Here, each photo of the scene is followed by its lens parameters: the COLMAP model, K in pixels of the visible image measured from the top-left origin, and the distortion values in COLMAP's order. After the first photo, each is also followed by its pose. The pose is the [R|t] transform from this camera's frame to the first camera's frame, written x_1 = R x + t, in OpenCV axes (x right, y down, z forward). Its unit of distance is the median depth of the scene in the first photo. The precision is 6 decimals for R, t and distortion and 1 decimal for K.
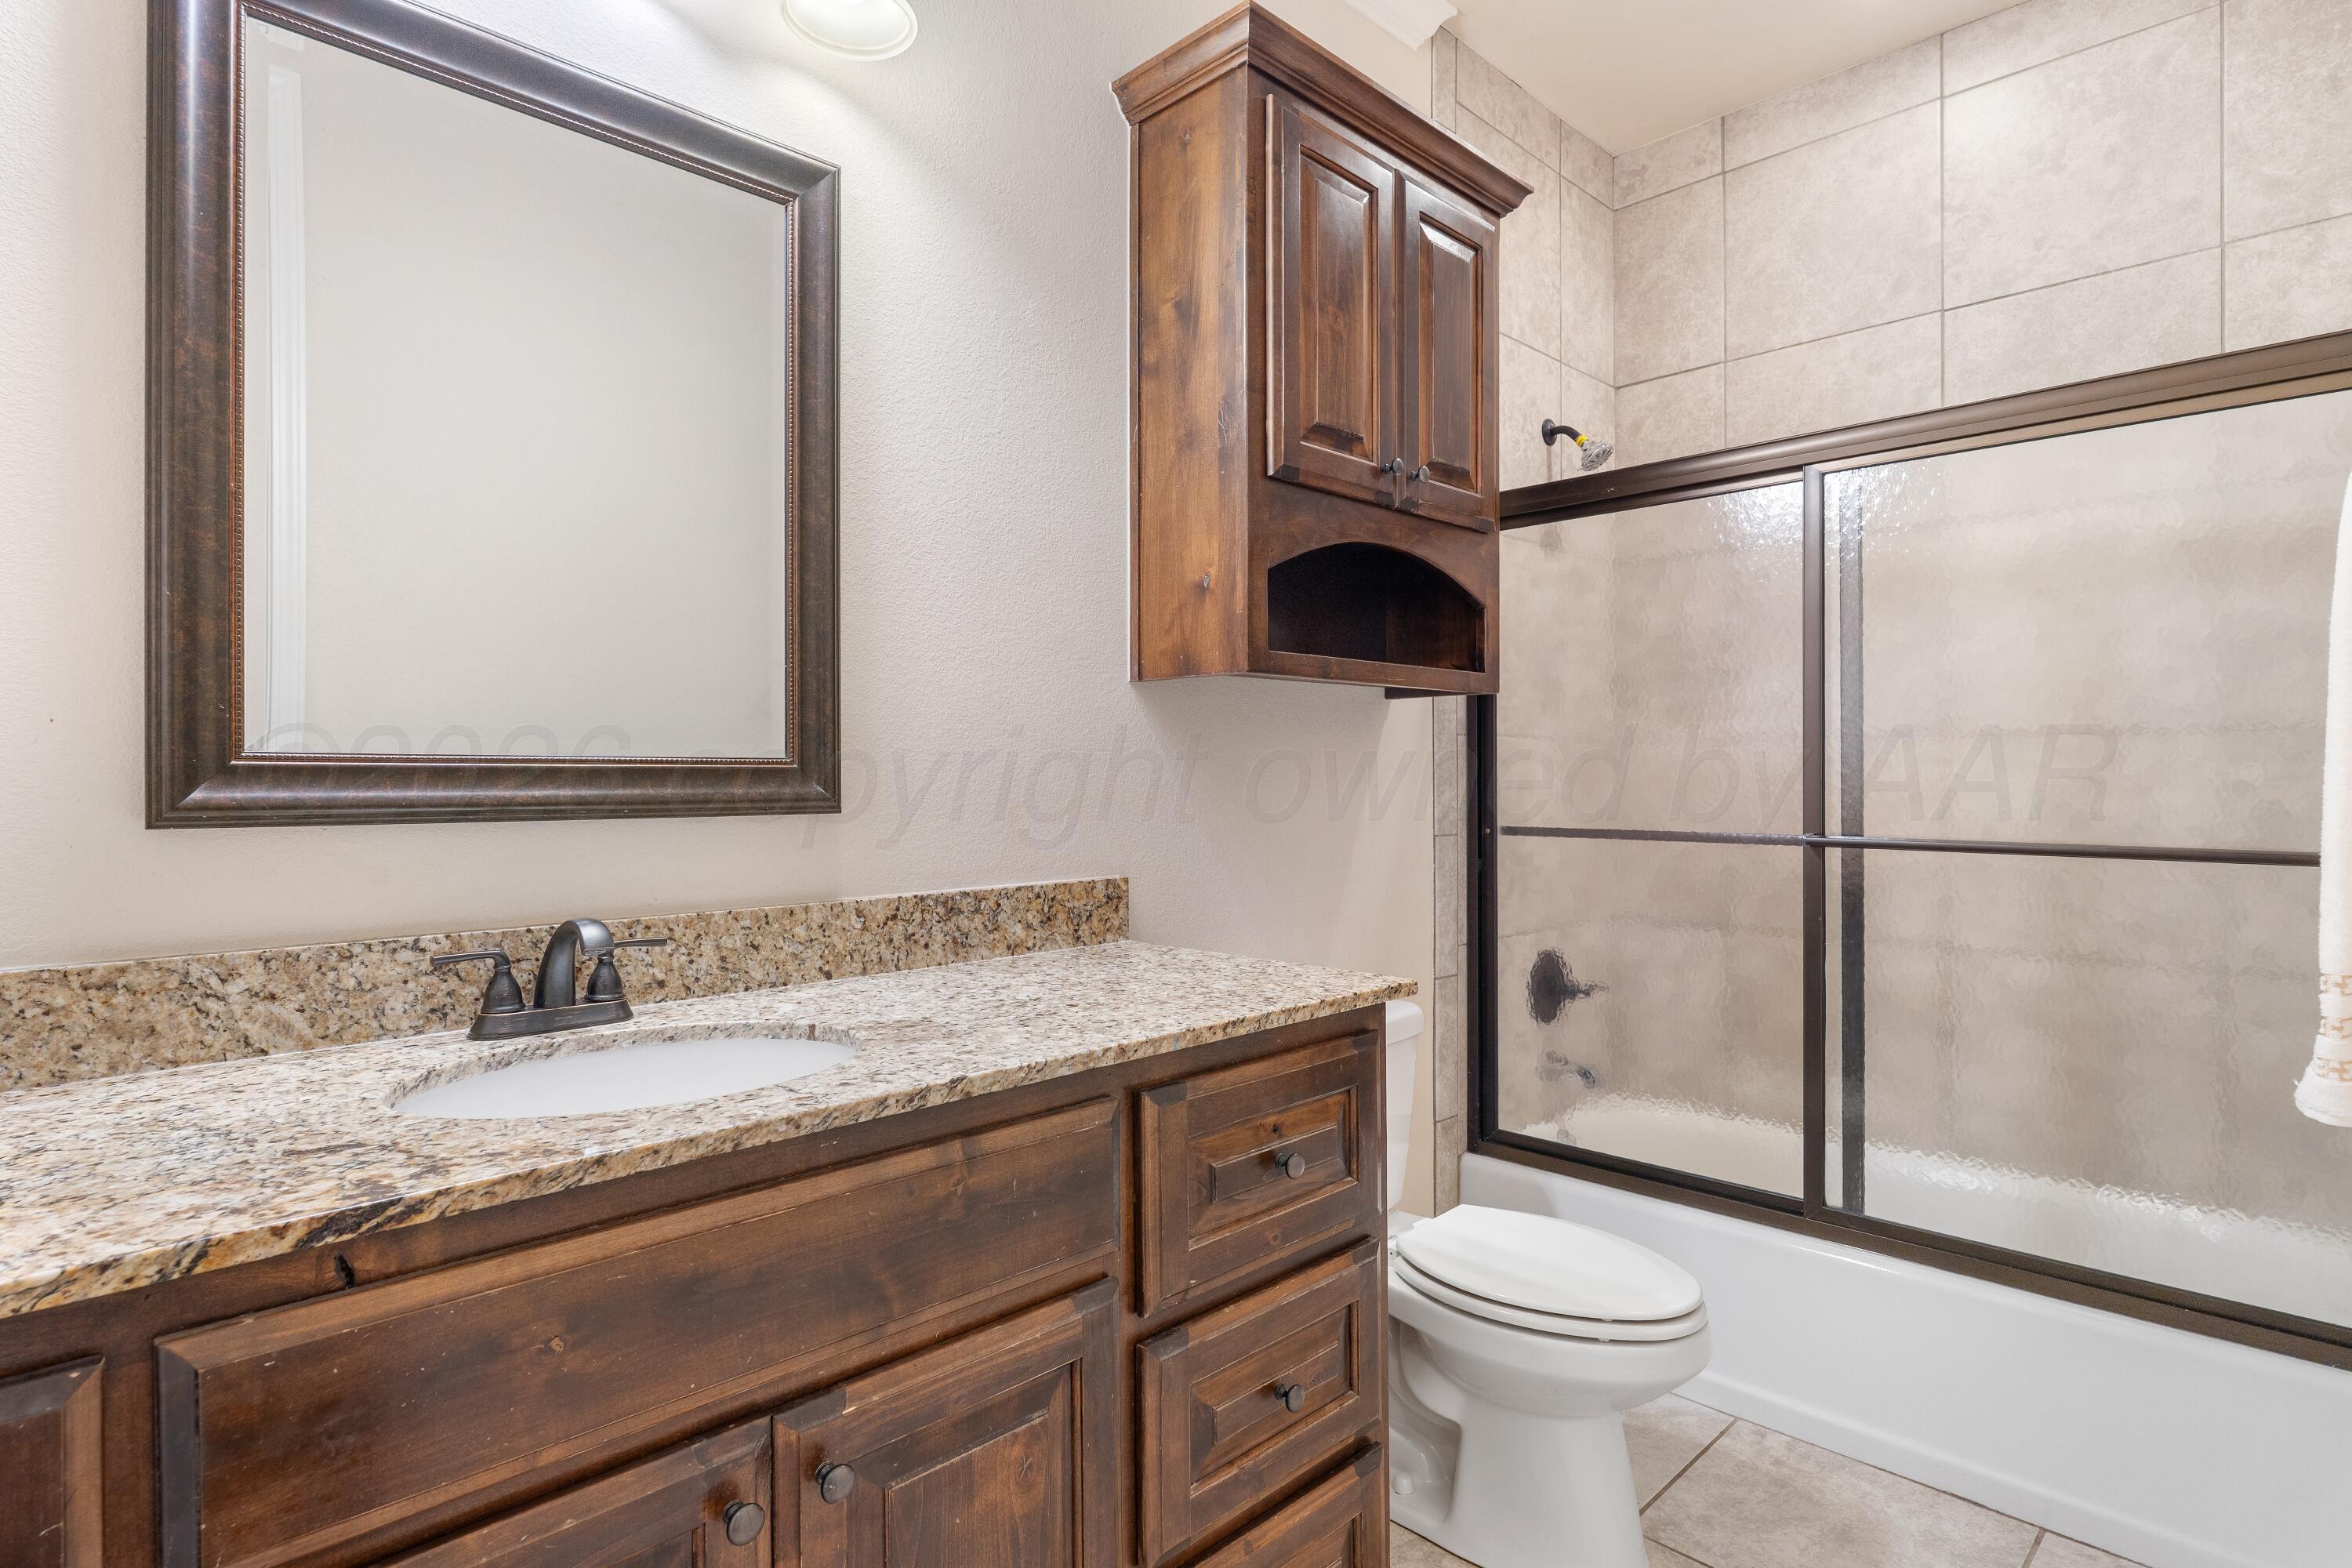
lens RADIAL K [[1198.6, 0, 1179.6], [0, 1198.6, 778.0], [0, 0, 1]] dist [-0.002606, 0.000176]
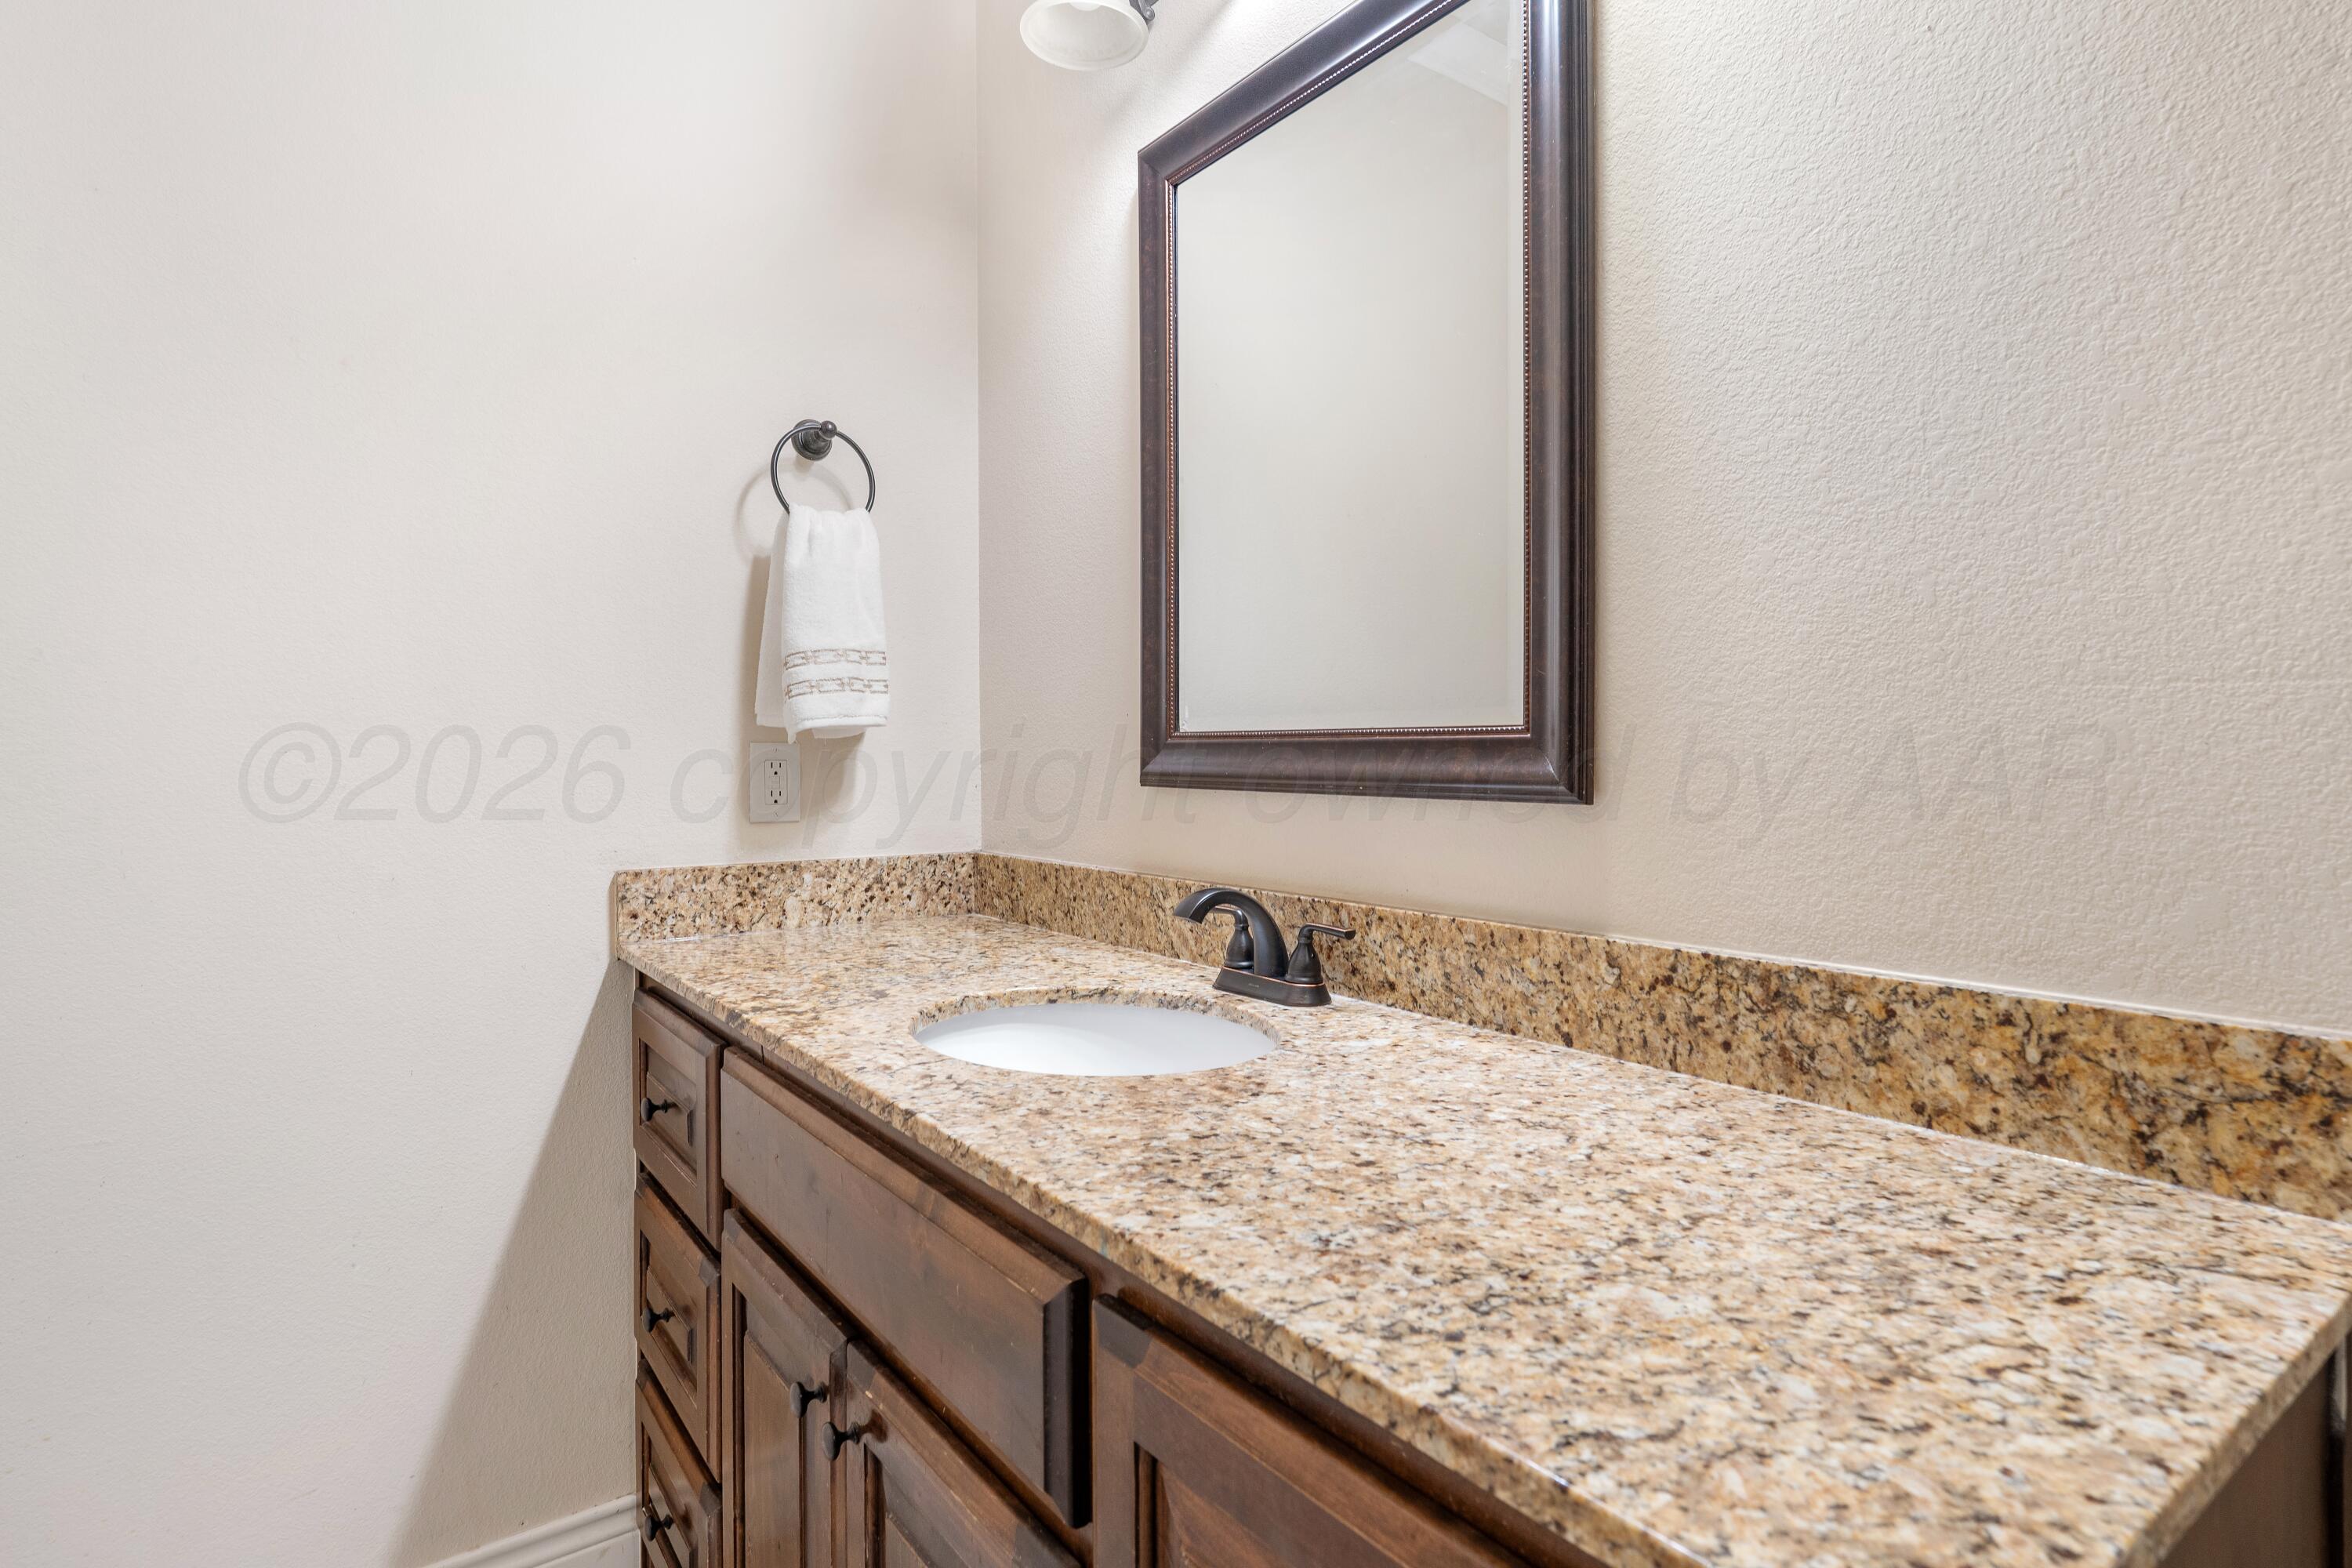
lens RADIAL K [[1198.6, 0, 1179.6], [0, 1198.6, 778.0], [0, 0, 1]] dist [-0.002606, 0.000176]
pose [[-0.131544, 0.023195, -0.991039, 0.401702], [-0.000961, 0.999723, 0.023526, -0.000902], [0.991310, 0.004047, -0.131485, 0.849158]]
